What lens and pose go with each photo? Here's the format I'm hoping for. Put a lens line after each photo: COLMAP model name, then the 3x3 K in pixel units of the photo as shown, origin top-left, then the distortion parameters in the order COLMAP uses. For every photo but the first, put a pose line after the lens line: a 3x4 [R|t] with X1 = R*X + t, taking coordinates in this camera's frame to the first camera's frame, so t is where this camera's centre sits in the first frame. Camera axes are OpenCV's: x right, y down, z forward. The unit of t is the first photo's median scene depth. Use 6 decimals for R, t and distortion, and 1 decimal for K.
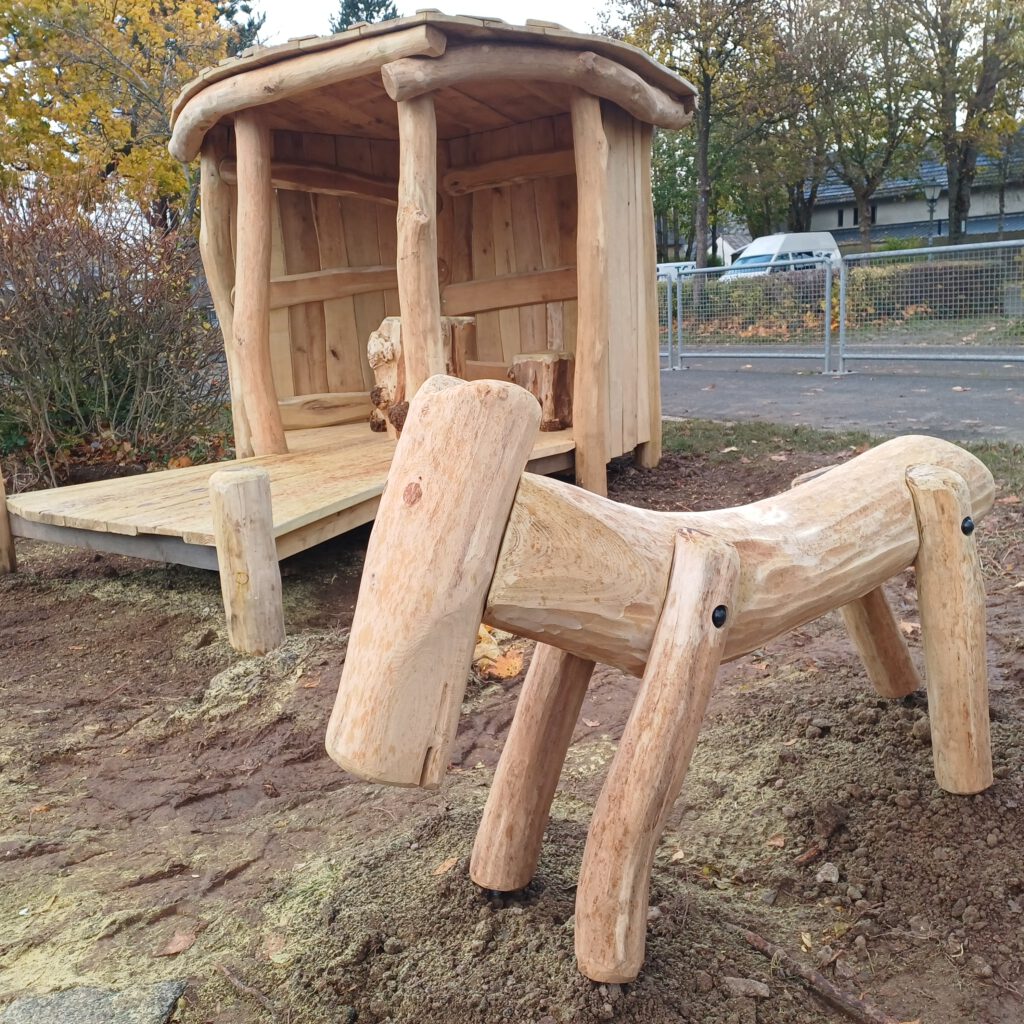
lens RADIAL K [[936.7, 0, 517.5], [0, 936.7, 512.3], [0, 0, 1]] dist [0.071002, -0.046375]
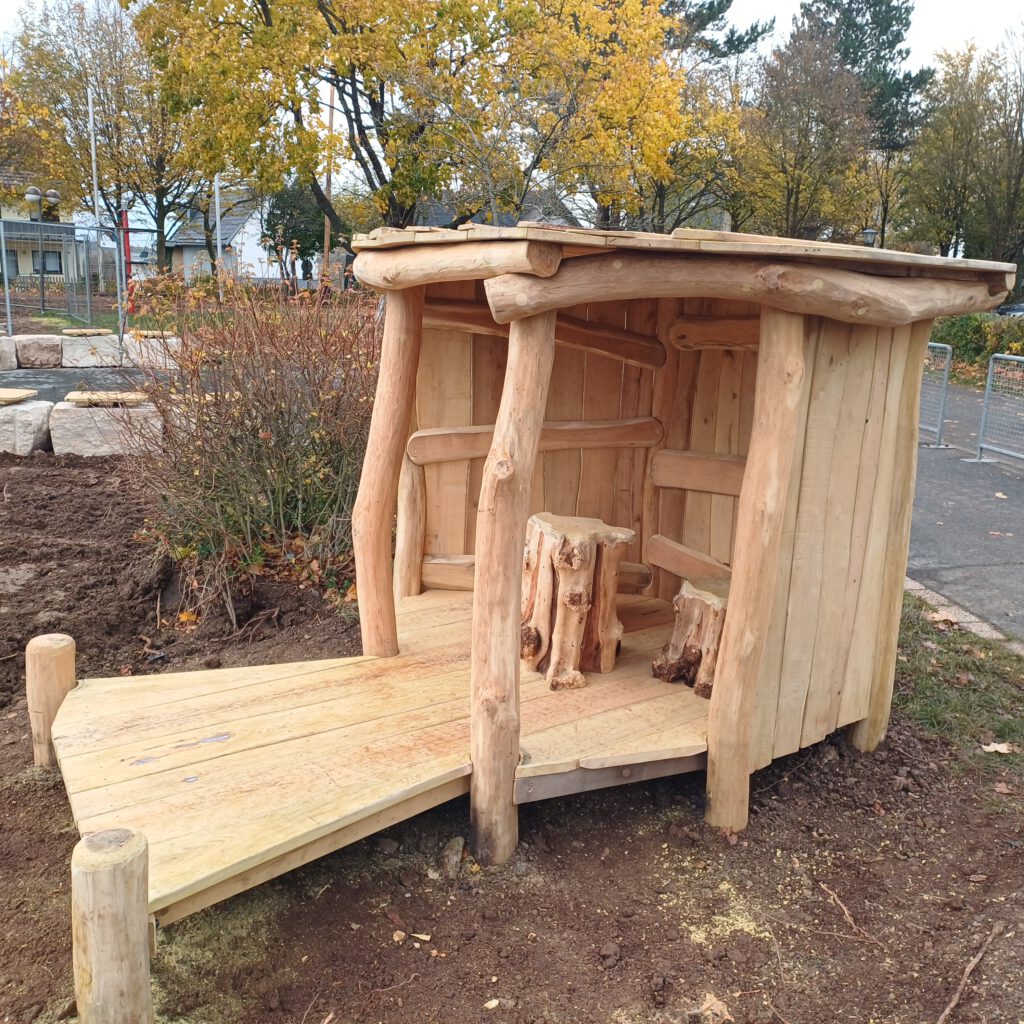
lens RADIAL K [[936.7, 0, 509.1], [0, 936.7, 511.1], [0, 0, 1]] dist [0.071002, -0.046375]
pose [[0.901531, 0.177196, -0.394770, 0.166861], [-0.169755, 0.984005, 0.054012, -0.247662], [0.398026, 0.018321, 0.917191, 0.221494]]
